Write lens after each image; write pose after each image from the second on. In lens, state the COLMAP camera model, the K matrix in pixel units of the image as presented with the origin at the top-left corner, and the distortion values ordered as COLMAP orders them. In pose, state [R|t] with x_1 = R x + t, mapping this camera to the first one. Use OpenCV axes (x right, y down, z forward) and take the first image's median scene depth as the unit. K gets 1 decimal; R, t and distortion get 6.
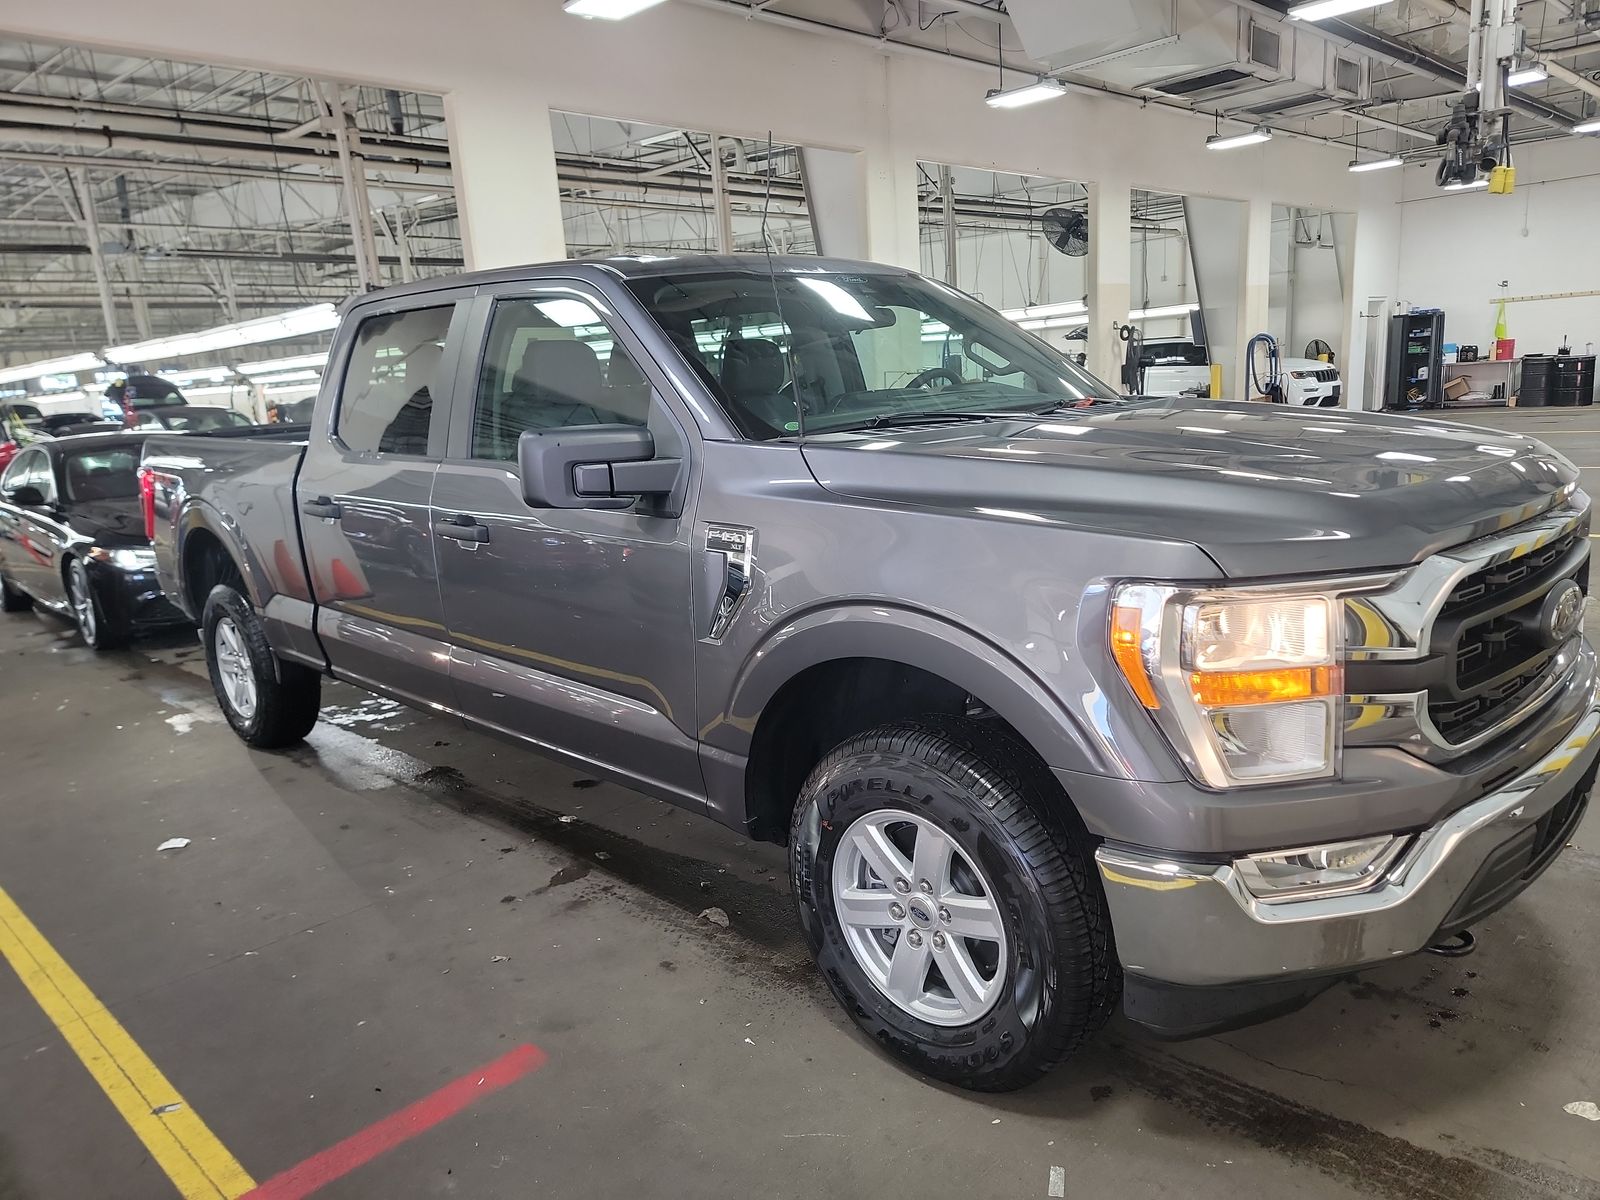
lens RADIAL K [[1115.4, 0, 825.6], [0, 1115.4, 609.5], [0, 0, 1]] dist [0.009935, 0.001905]
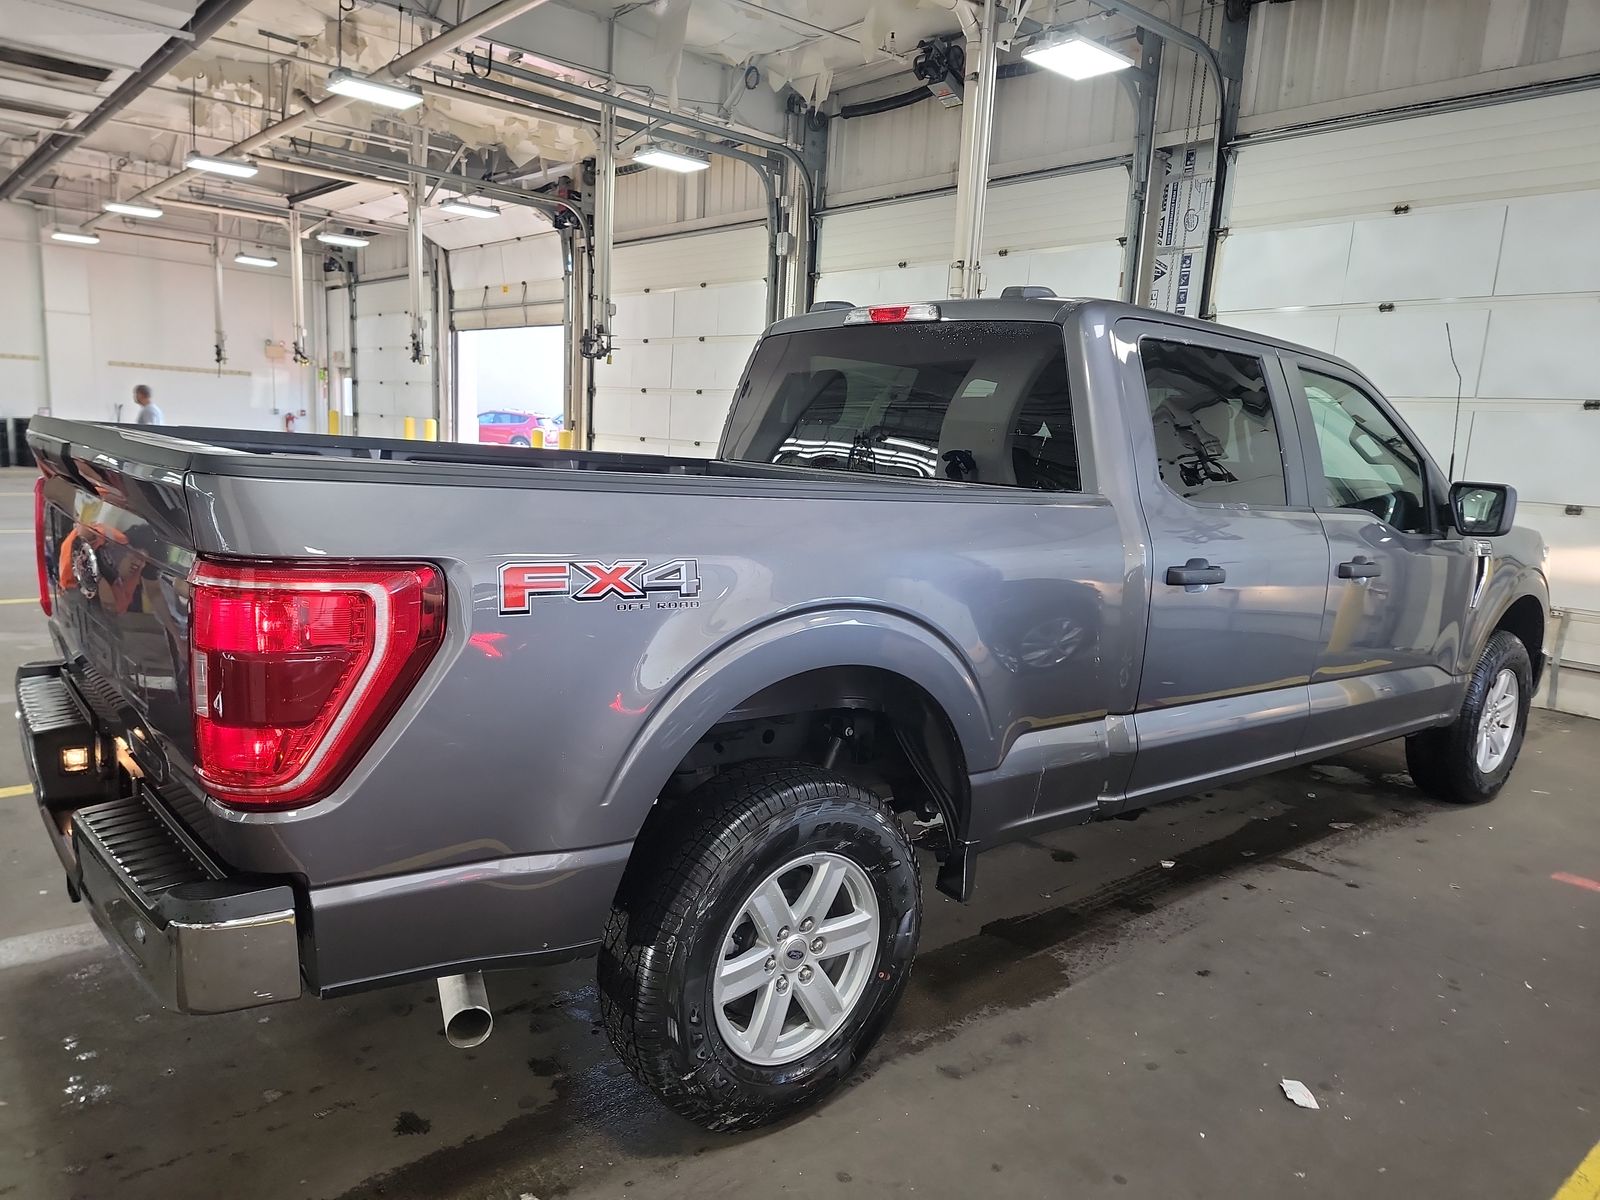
lens RADIAL K [[1115.4, 0, 825.6], [0, 1115.4, 609.5], [0, 0, 1]] dist [0.009935, 0.001905]
pose [[0.082670, -0.096209, 0.991922, -1.173211], [0.122340, 0.988781, 0.085708, -0.154067], [-0.989039, 0.114266, 0.093513, 1.128438]]
